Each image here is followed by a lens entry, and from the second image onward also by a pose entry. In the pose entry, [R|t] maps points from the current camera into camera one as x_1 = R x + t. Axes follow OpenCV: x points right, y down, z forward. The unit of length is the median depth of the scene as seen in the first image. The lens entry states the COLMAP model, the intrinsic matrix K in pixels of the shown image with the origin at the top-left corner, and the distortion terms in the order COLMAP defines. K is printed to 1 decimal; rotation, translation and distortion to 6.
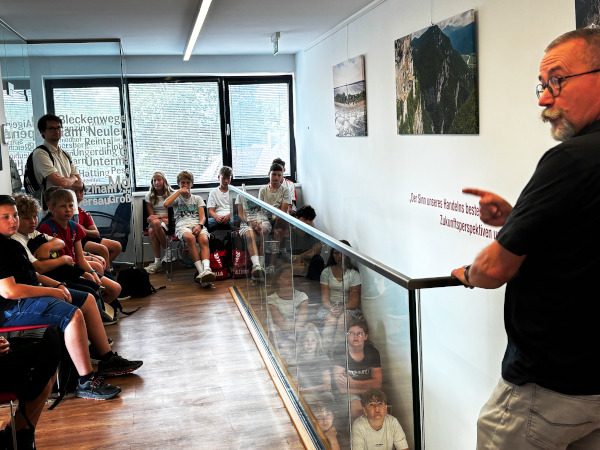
lens RADIAL K [[708.9, 0, 299.8], [0, 708.9, 224.5], [0, 0, 1]] dist [-0.001636, 0.000000]
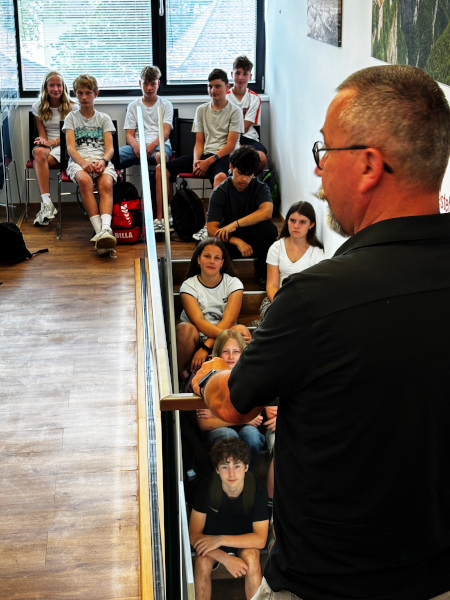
lens RADIAL K [[1069.5, 0, 225.5], [0, 1069.5, 300.4], [0, 0, 1]] dist [0.073447, 0.000000]
pose [[0.989994, 0.072152, -0.121270, 0.114990], [-0.047654, 0.979852, 0.193954, -0.076295], [0.132821, -0.186234, 0.973486, -0.004335]]
